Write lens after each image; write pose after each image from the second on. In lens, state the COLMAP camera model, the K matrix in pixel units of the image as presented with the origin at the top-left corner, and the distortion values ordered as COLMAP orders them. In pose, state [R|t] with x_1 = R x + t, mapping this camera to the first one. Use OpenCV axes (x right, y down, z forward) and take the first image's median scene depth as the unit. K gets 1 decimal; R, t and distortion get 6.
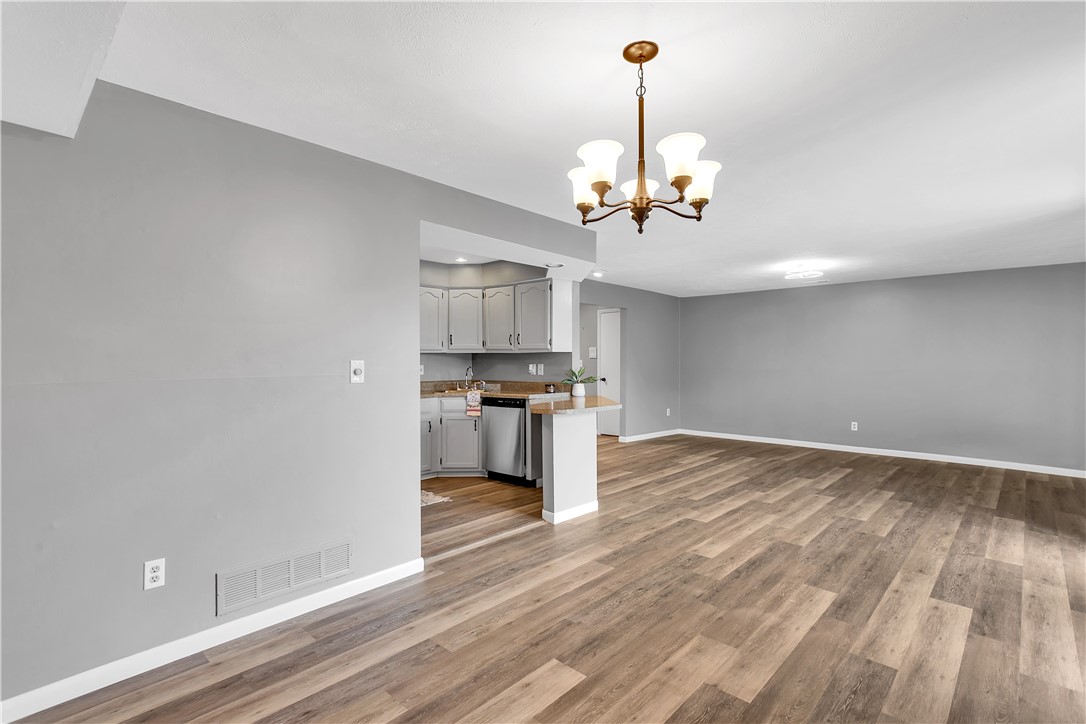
lens RADIAL K [[484.5, 0, 572.8], [0, 484.5, 359.4], [0, 0, 1]] dist [0.007859, 0.000174]
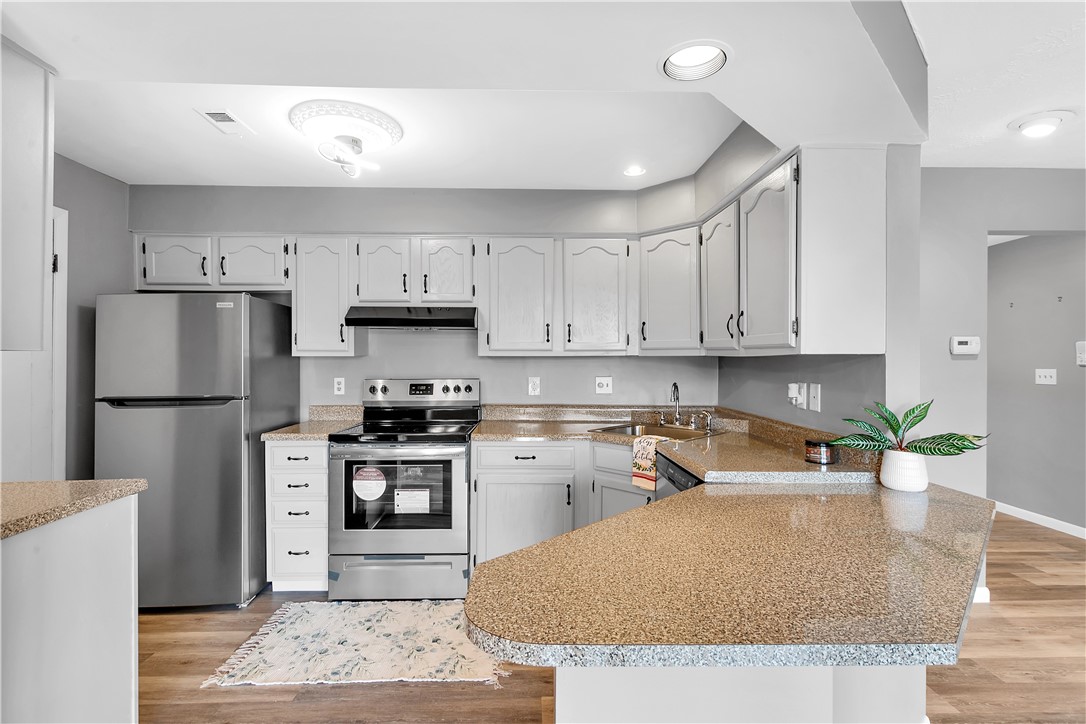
lens RADIAL K [[524.0, 0, 551.7], [0, 524.0, 356.7], [0, 0, 1]] dist [-0.005332, 0.000165]
pose [[0.672688, -0.001735, -0.739924, 0.152029], [-0.003299, 0.999980, -0.005344, -0.013890], [0.739919, 0.006035, 0.672669, 0.784010]]
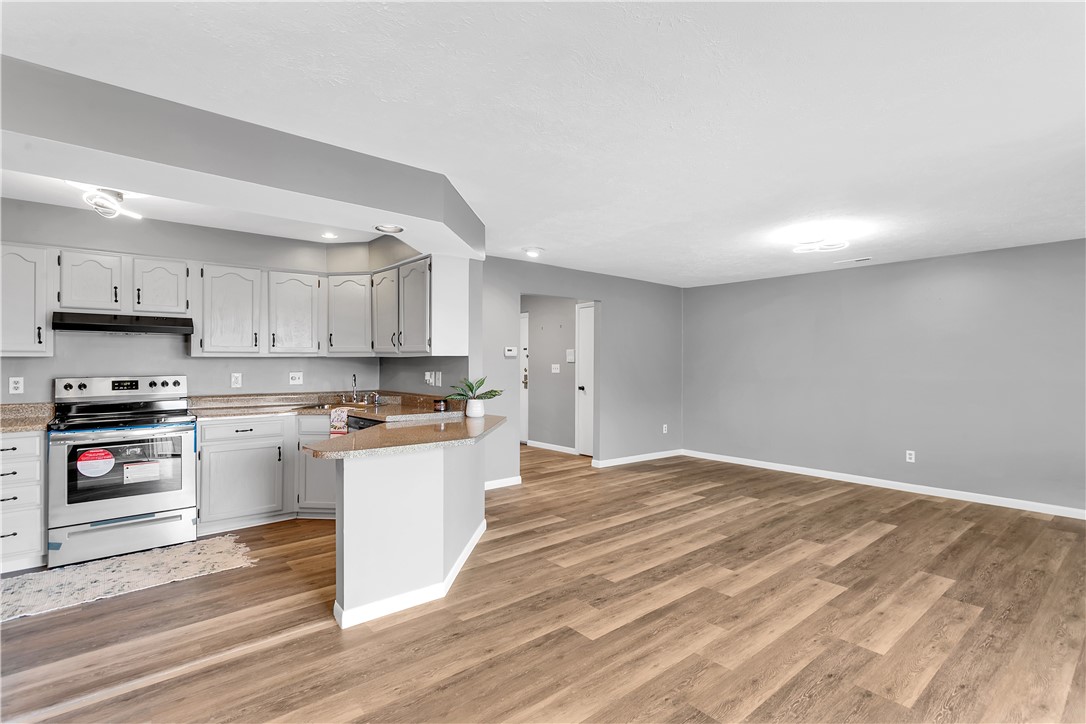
lens RADIAL K [[492.5, 0, 554.4], [0, 492.5, 359.5], [0, 0, 1]] dist [0.006931, -0.001645]
pose [[0.990275, -0.002515, -0.139099, 0.310317], [0.001703, 0.999981, -0.005955, -0.006030], [0.139111, 0.005661, 0.990261, 0.384360]]
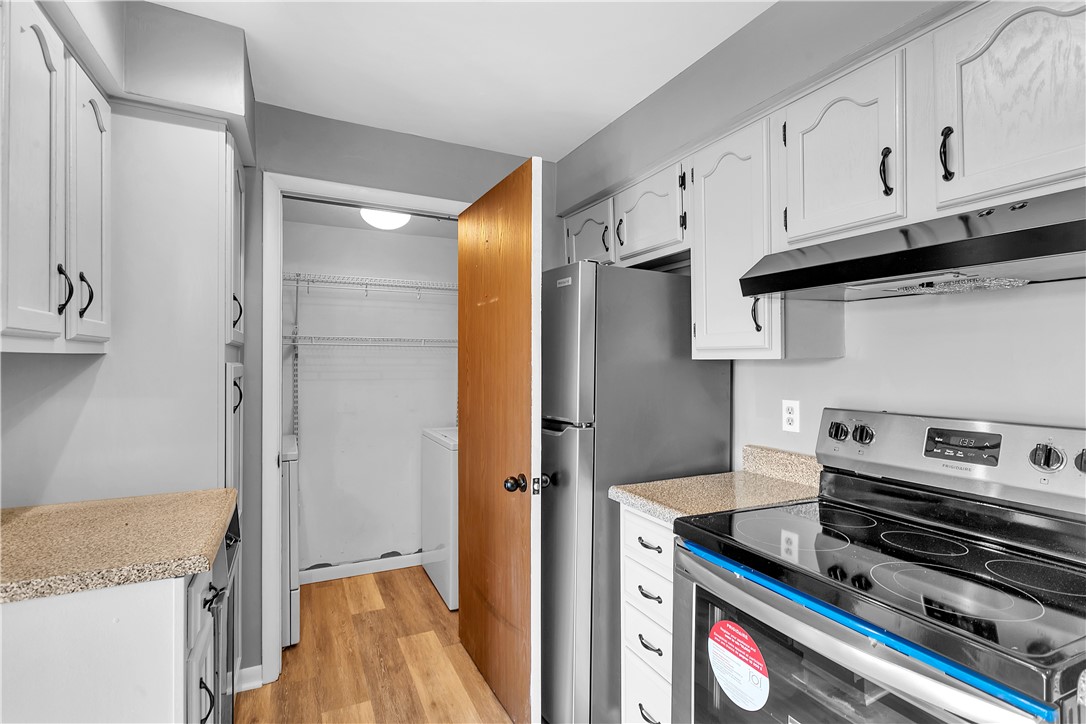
lens RADIAL K [[508.3, 0, 558.6], [0, 508.3, 360.9], [0, 0, 1]] dist [0.001645, 0.000367]
pose [[-0.390873, -0.005374, -0.920429, -0.241107], [-0.008603, 0.999961, -0.002186, -0.014318], [0.920404, 0.007064, -0.390904, 1.100020]]
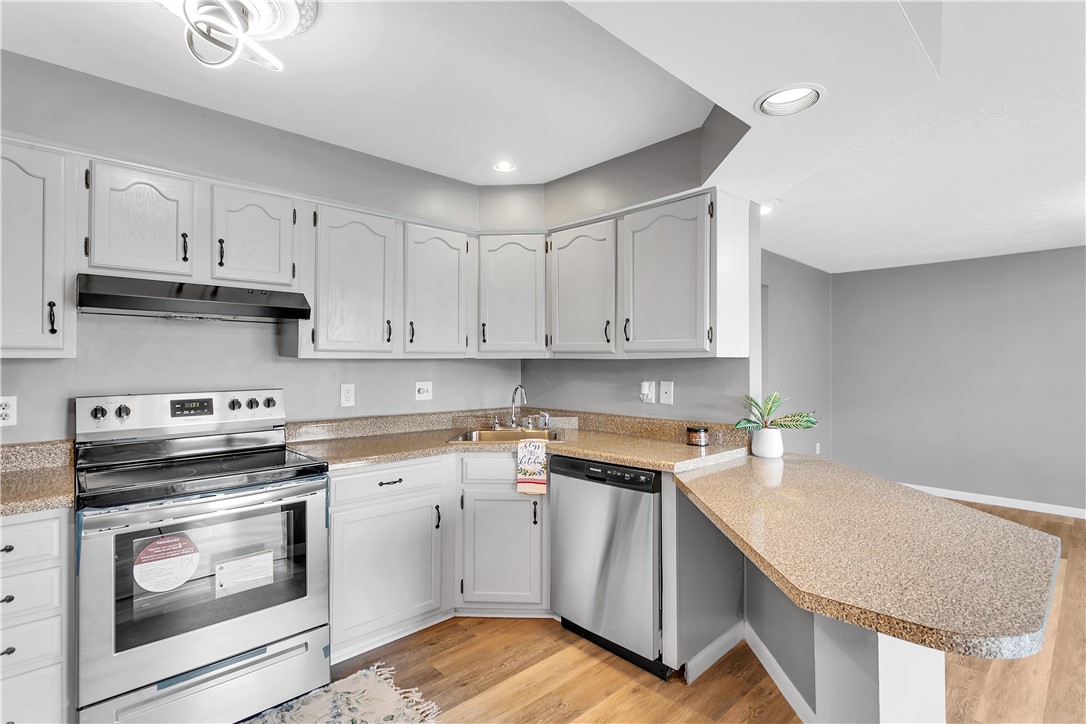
lens RADIAL K [[508.3, 0, 558.6], [0, 508.3, 360.9], [0, 0, 1]] dist [0.001645, 0.000367]
pose [[0.993928, -0.001711, -0.110021, -0.167184], [0.001144, 0.999986, -0.005222, -0.012338], [0.110028, 0.005064, 0.993916, 0.689612]]
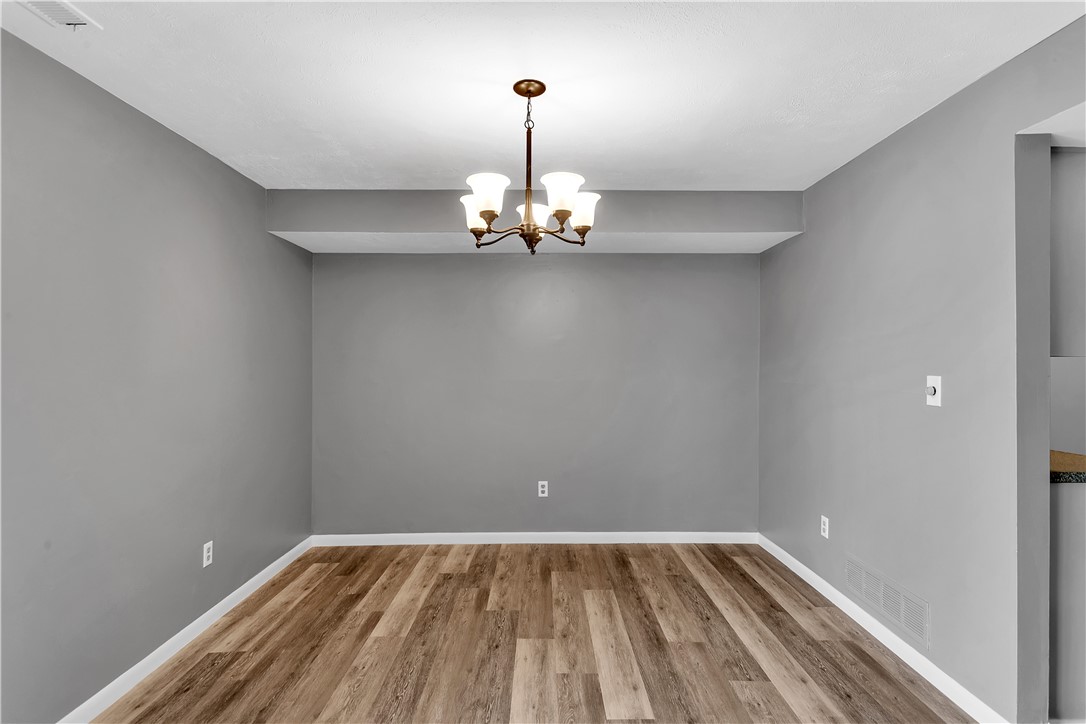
lens RADIAL K [[576.5, 0, 532.5], [0, 576.5, 358.8], [0, 0, 1]] dist [-0.001447, -0.000247]
pose [[-0.755045, -0.004903, -0.655654, 0.406470], [-0.005795, 0.999983, -0.000804, -0.013138], [0.655647, 0.003193, -0.755061, 0.826329]]
